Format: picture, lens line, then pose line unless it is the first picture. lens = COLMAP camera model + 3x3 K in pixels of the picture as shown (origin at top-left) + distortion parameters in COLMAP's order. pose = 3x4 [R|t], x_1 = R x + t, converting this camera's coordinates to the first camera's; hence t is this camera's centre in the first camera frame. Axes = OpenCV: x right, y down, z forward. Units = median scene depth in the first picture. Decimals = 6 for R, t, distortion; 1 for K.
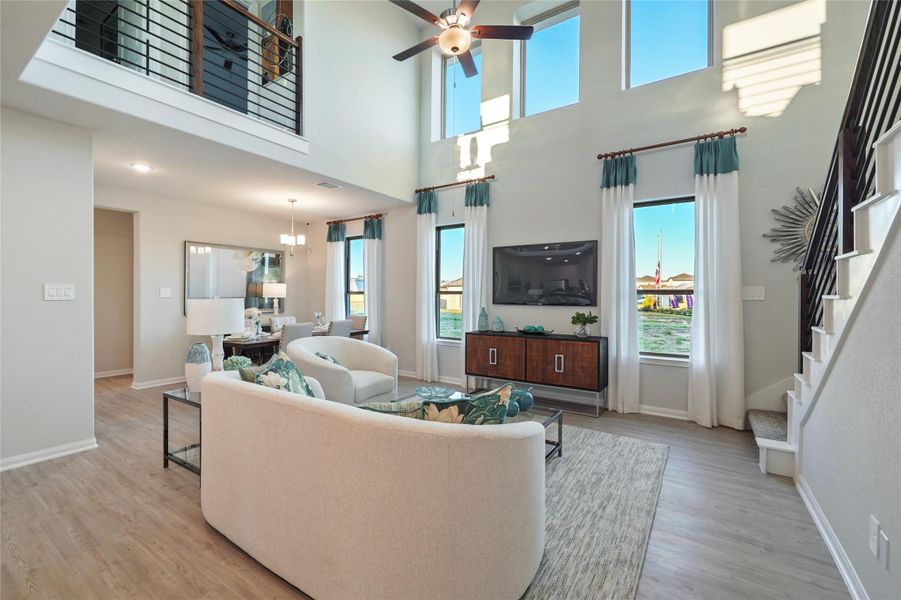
lens RADIAL K [[381.8, 0, 455.8], [0, 381.8, 299.8], [0, 0, 1]] dist [0.008844, -0.002727]
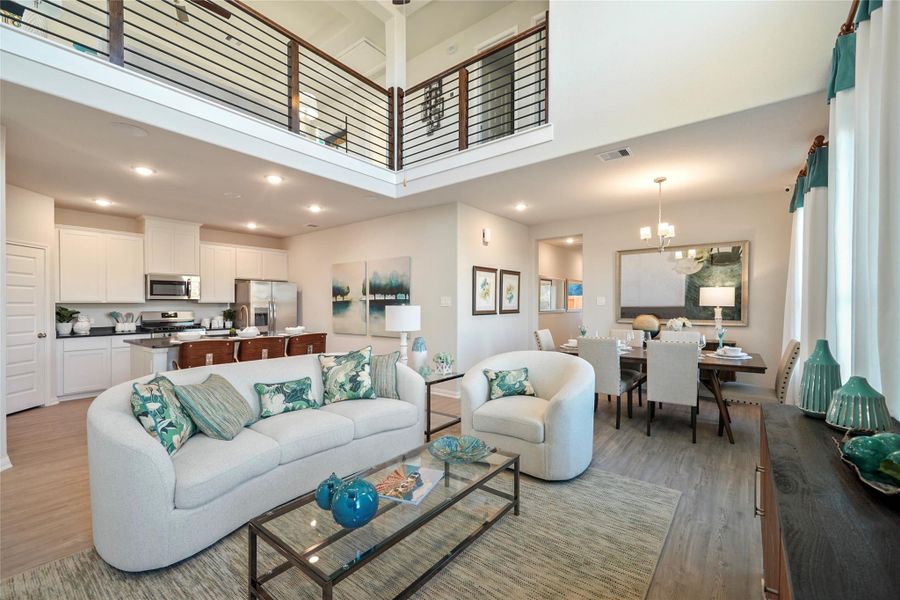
lens RADIAL K [[381.4, 0, 441.3], [0, 381.4, 306.5], [0, 0, 1]] dist [0.008844, -0.002727]
pose [[-0.093126, 0.006440, -0.995633, 0.458319], [-0.010072, 0.999922, 0.007410, -0.007612], [0.995603, 0.010718, -0.093054, 0.767362]]
